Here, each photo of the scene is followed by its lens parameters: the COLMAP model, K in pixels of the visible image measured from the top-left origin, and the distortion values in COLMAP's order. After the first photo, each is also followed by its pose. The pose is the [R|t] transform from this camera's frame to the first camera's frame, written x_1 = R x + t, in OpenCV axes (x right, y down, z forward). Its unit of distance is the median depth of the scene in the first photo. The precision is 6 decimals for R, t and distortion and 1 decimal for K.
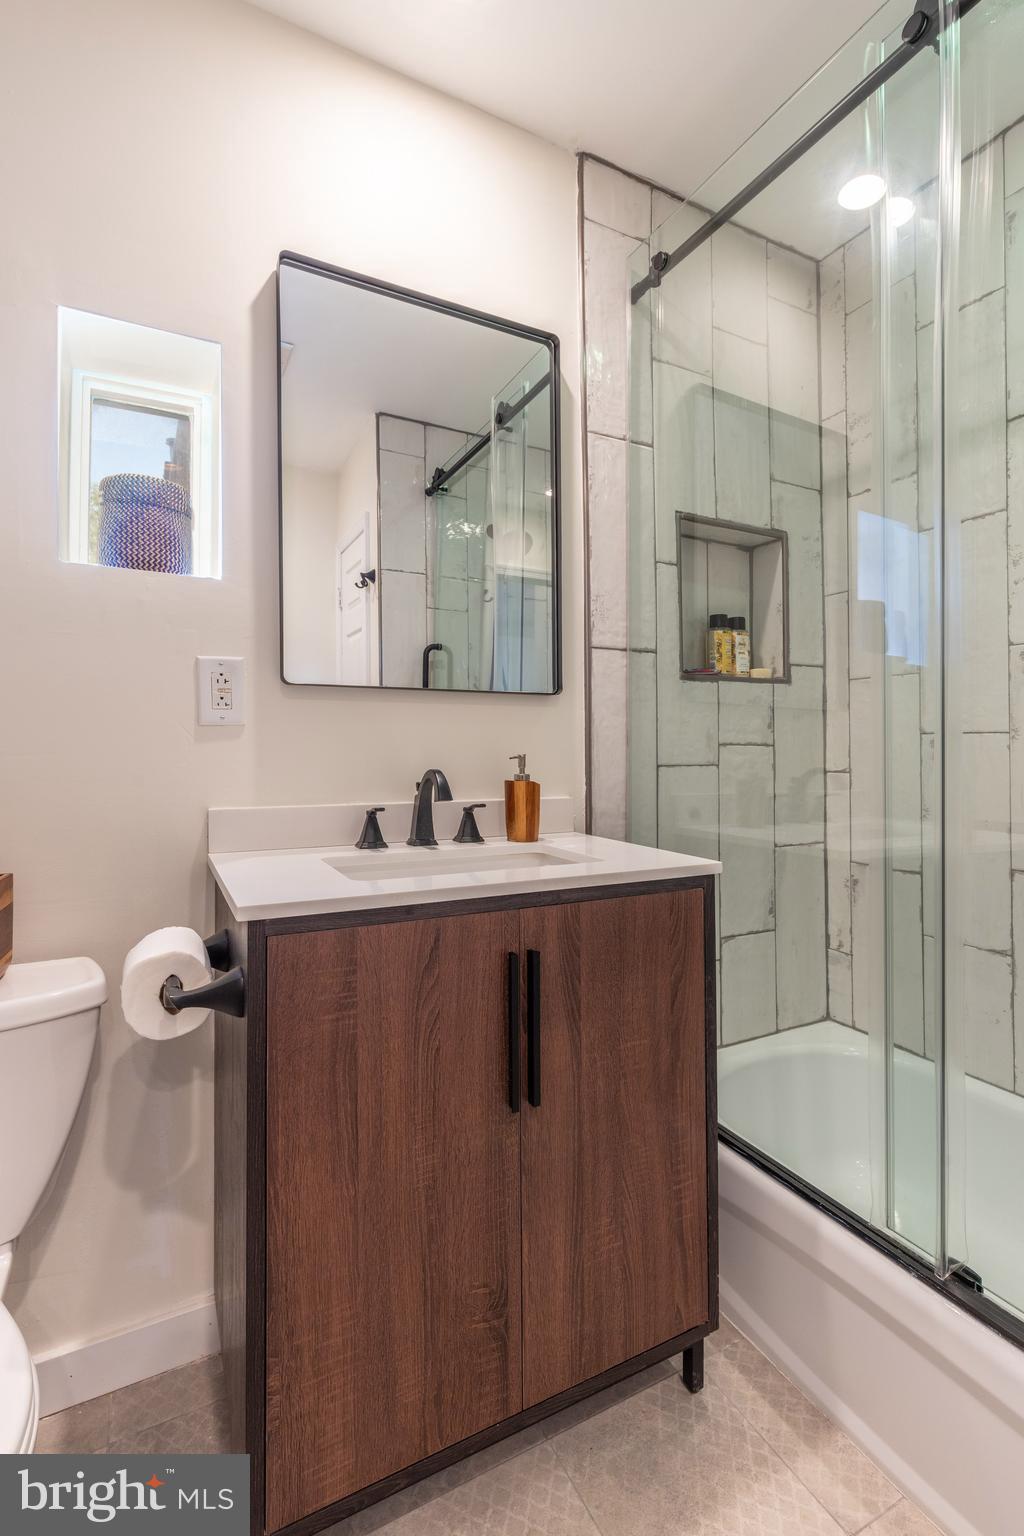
lens RADIAL K [[696.3, 0, 505.5], [0, 696.3, 726.5], [0, 0, 1]] dist [-0.001346, 0.001754]
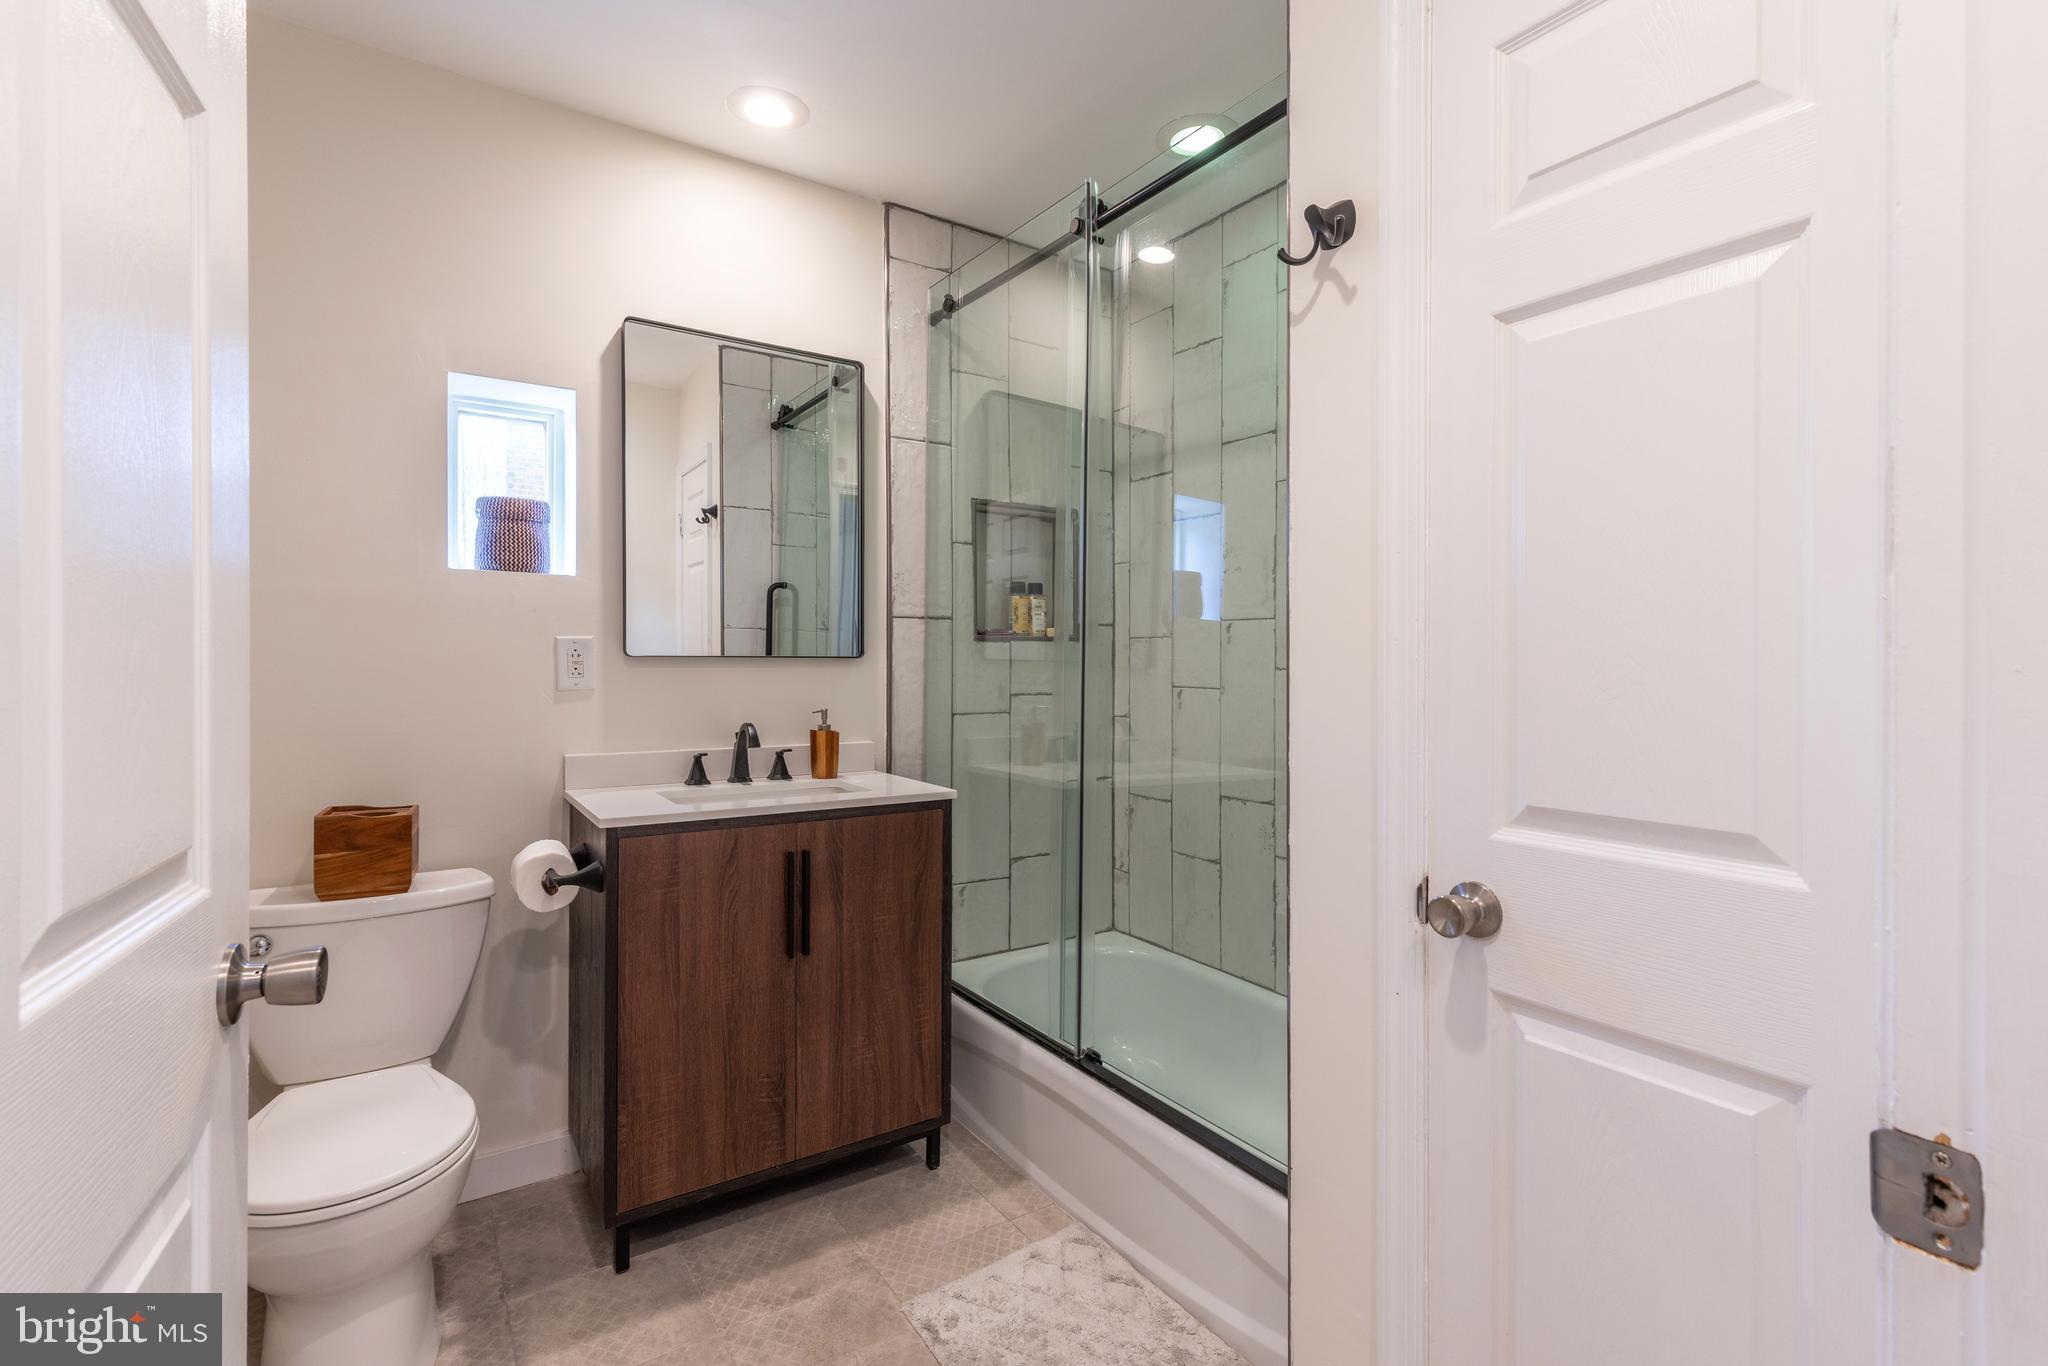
lens RADIAL K [[928.4, 0, 1037.9], [0, 928.4, 638.9], [0, 0, 1]] dist [-0.001346, 0.001754]
pose [[0.991918, 0.006168, 0.126728, 0.194996], [-0.006747, 0.999969, 0.004138, -0.096702], [-0.126698, -0.004959, 0.991929, -0.713004]]
